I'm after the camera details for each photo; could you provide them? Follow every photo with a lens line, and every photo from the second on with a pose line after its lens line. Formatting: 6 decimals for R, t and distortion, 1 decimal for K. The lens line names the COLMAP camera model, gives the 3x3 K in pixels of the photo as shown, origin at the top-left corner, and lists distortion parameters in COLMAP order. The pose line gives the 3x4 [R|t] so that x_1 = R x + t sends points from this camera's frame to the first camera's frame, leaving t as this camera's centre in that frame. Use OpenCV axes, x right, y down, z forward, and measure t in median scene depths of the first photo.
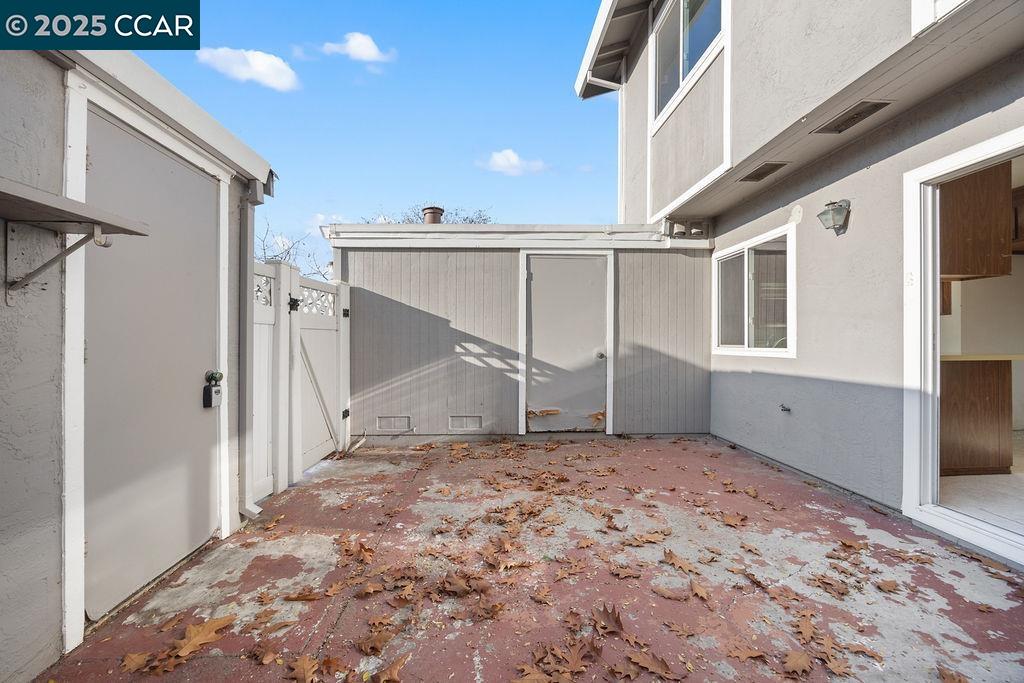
lens RADIAL K [[403.9, 0, 510.0], [0, 403.9, 339.0], [0, 0, 1]] dist [-0.011679, 0.001426]
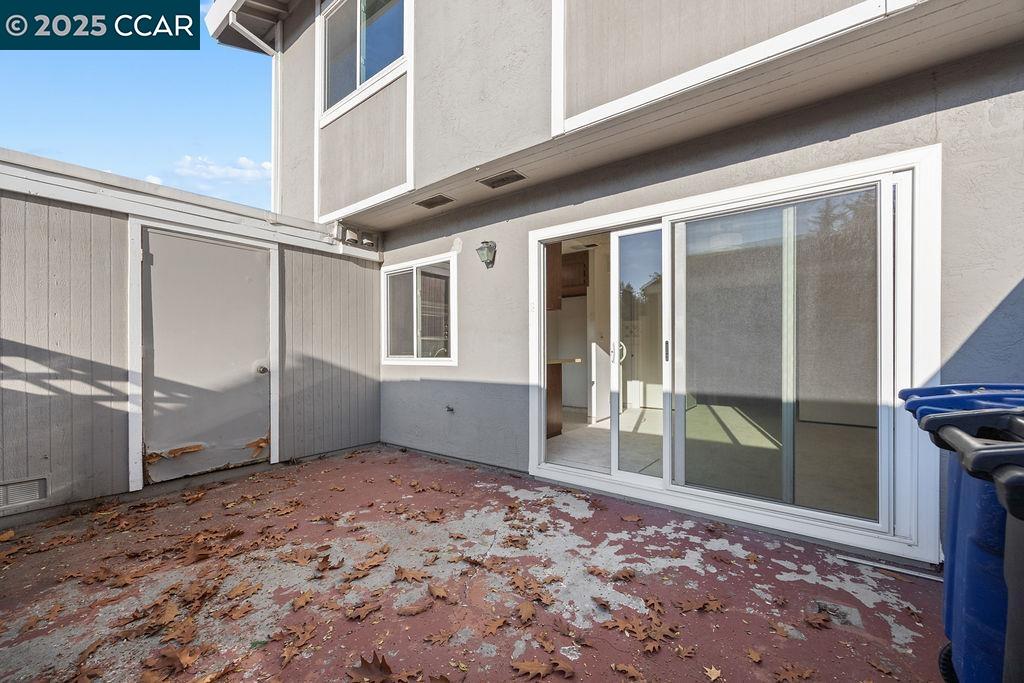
lens RADIAL K [[403.9, 0, 520.7], [0, 403.9, 355.2], [0, 0, 1]] dist [-0.011679, 0.001426]
pose [[0.630682, -0.009188, 0.775987, -0.108644], [-0.000008, 0.999930, 0.011846, 0.001751], [-0.776042, -0.007477, 0.630637, 0.103157]]
